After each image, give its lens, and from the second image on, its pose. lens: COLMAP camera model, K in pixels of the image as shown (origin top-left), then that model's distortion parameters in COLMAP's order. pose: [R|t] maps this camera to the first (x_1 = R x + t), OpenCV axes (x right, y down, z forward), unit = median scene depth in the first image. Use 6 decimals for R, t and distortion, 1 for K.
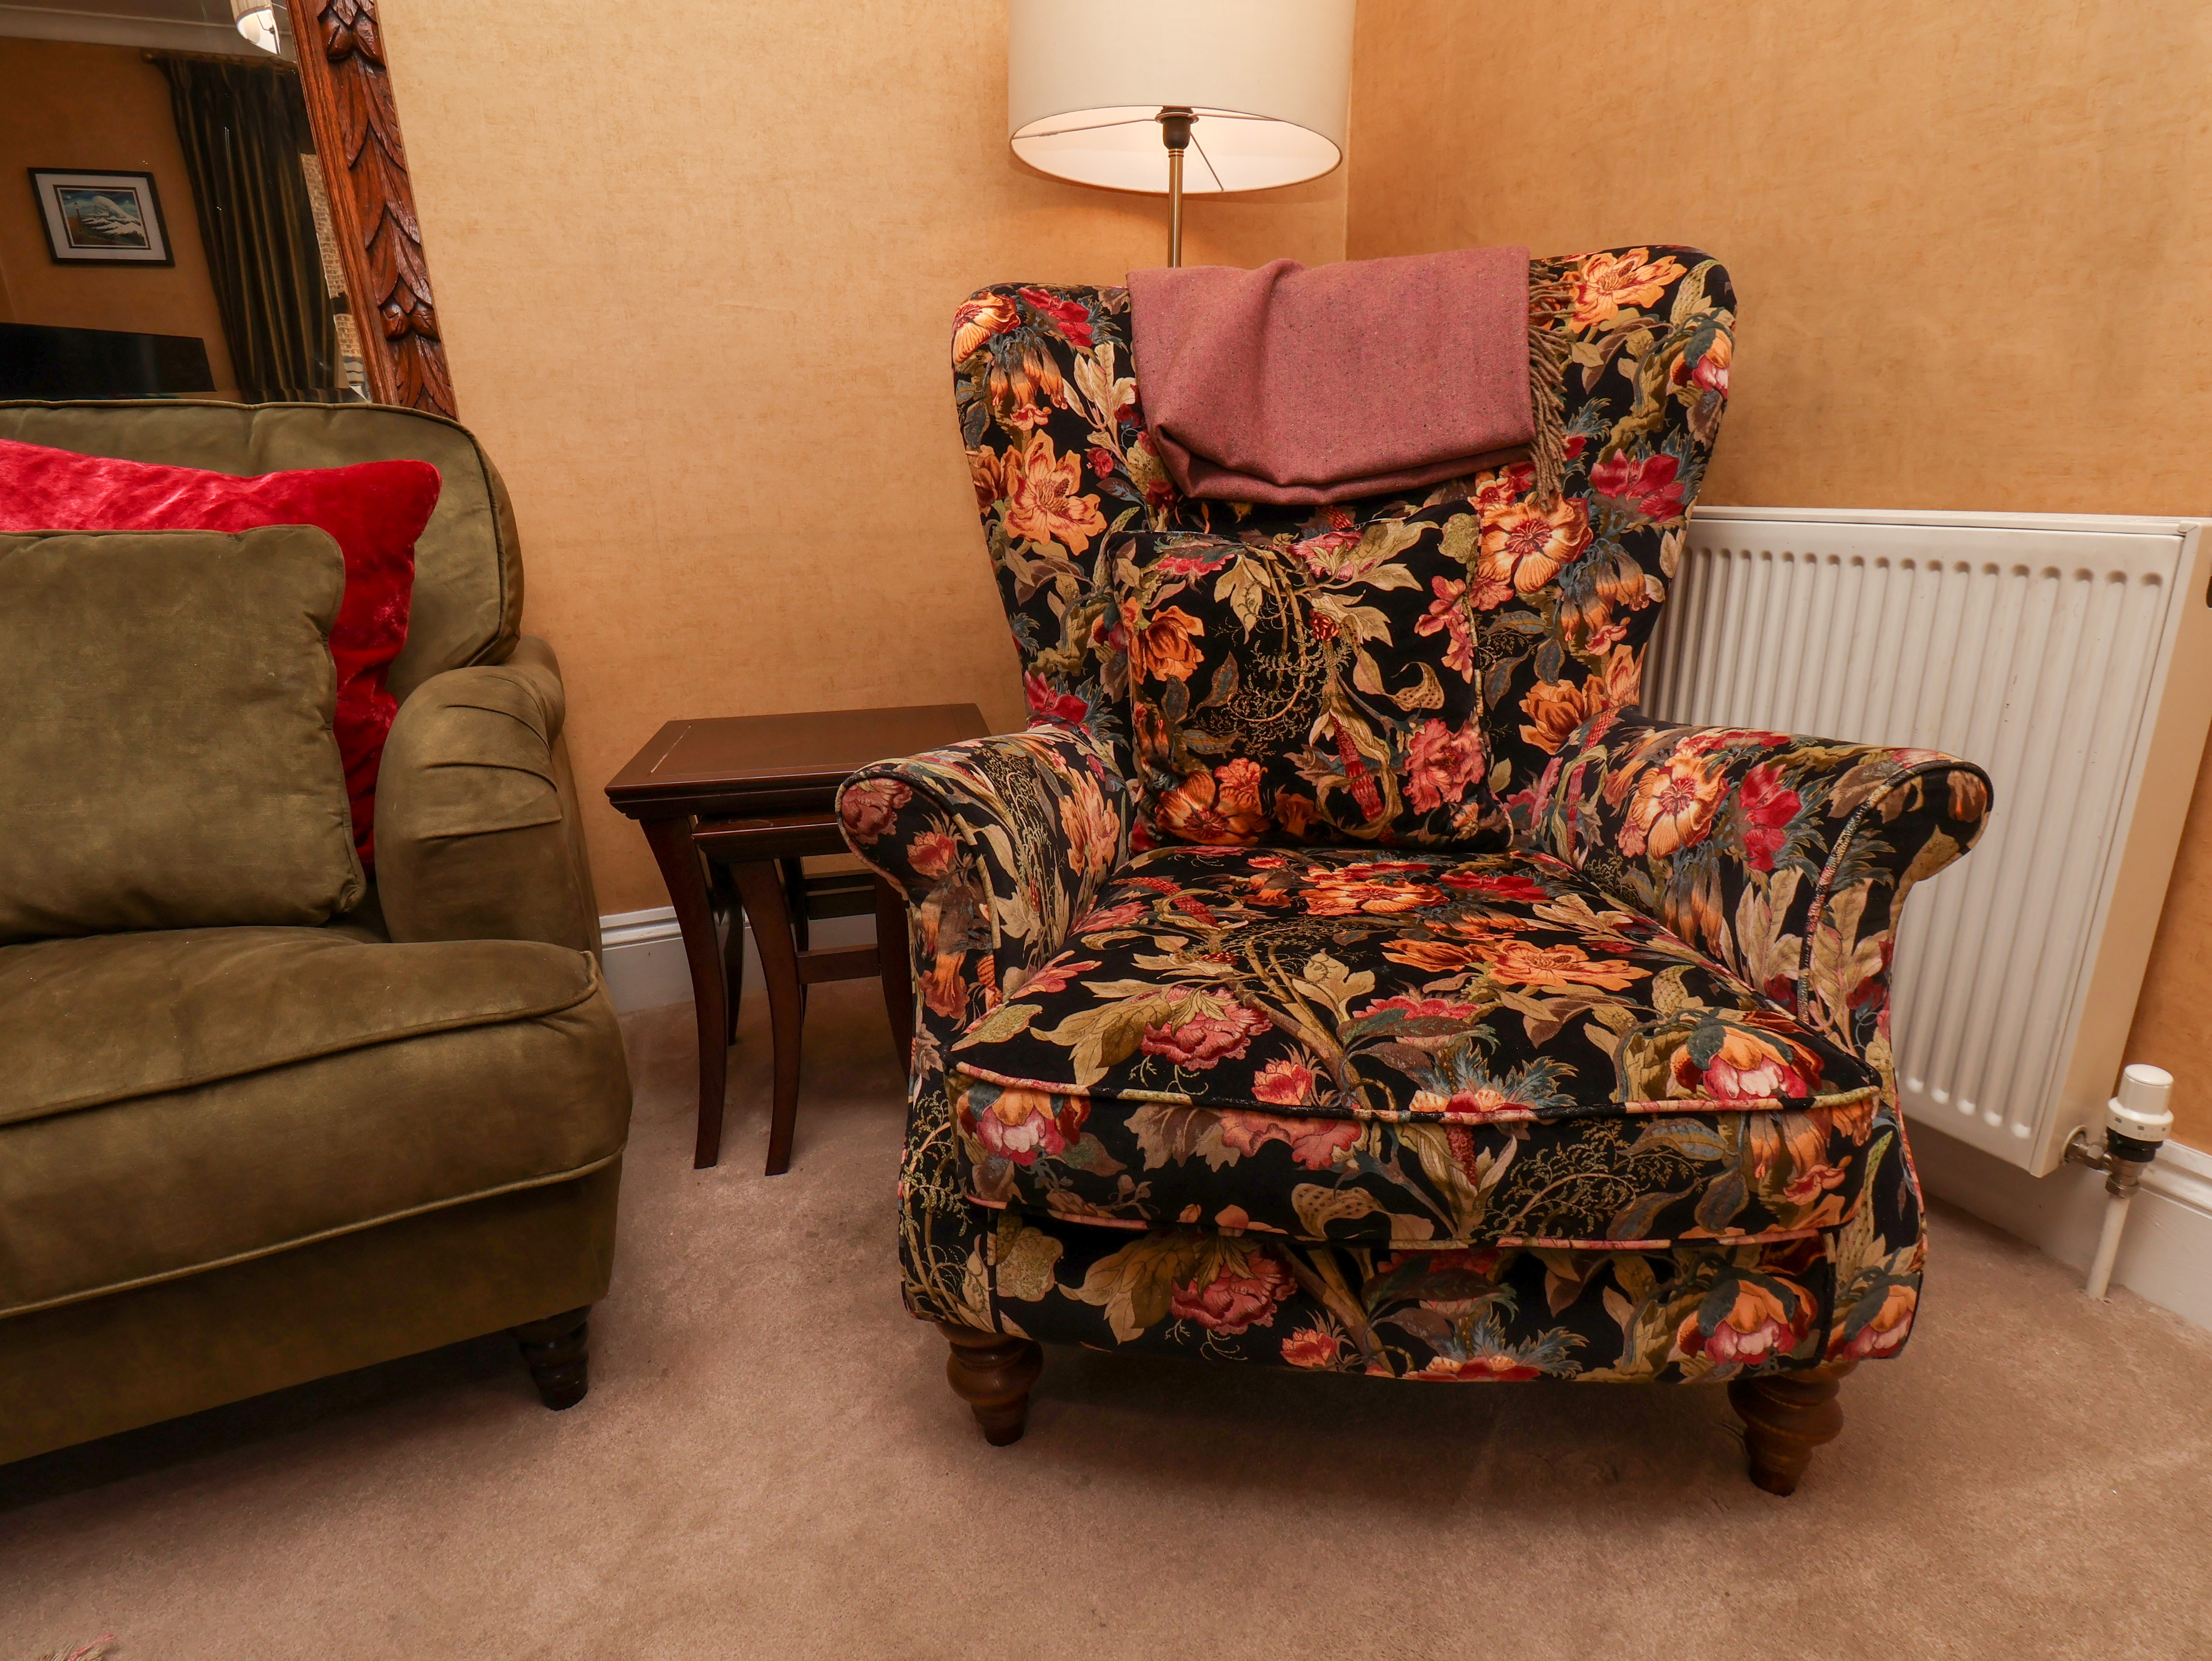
lens RADIAL K [[1144.4, 0, 1098.3], [0, 1144.4, 849.2], [0, 0, 1]] dist [-0.000284, -0.012610]
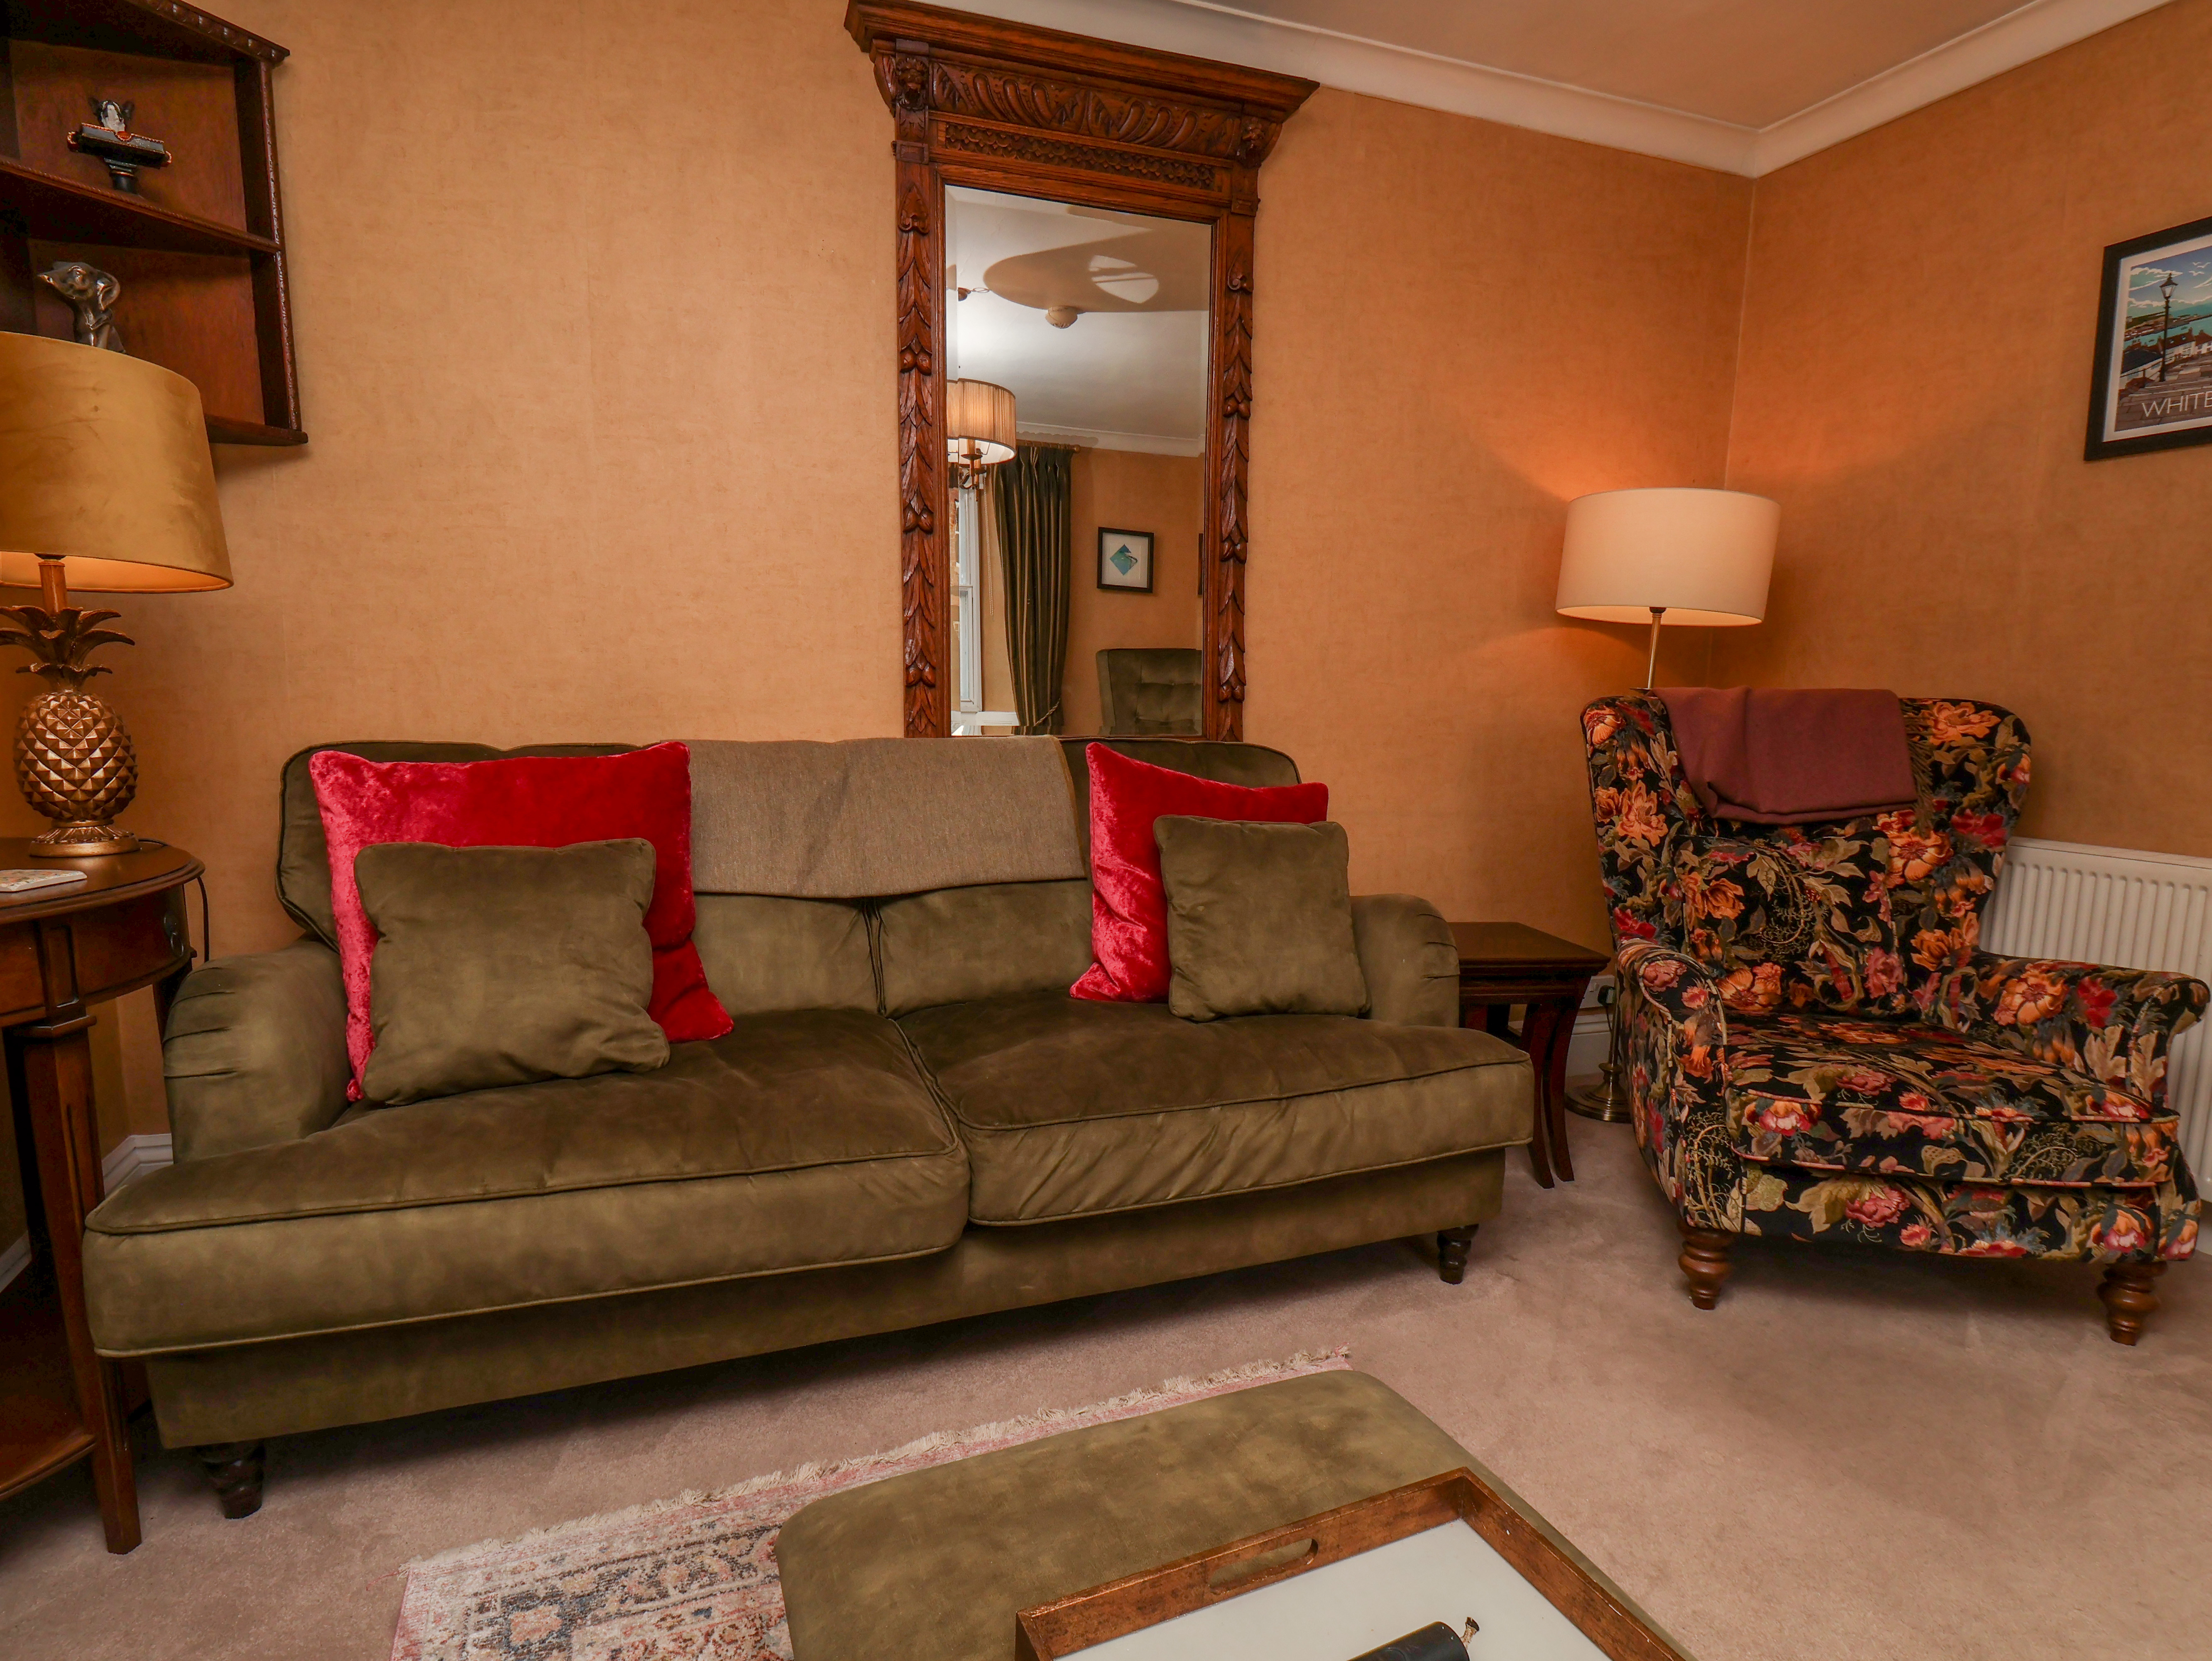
lens RADIAL K [[1144.4, 0, 1100.1], [0, 1144.4, 861.2], [0, 0, 1]] dist [-0.000284, -0.012610]
pose [[0.997519, 0.052693, -0.046689, -1.098393], [-0.059950, 0.983460, -0.170918, 0.174553], [0.036911, 0.173293, 0.984178, -1.103018]]
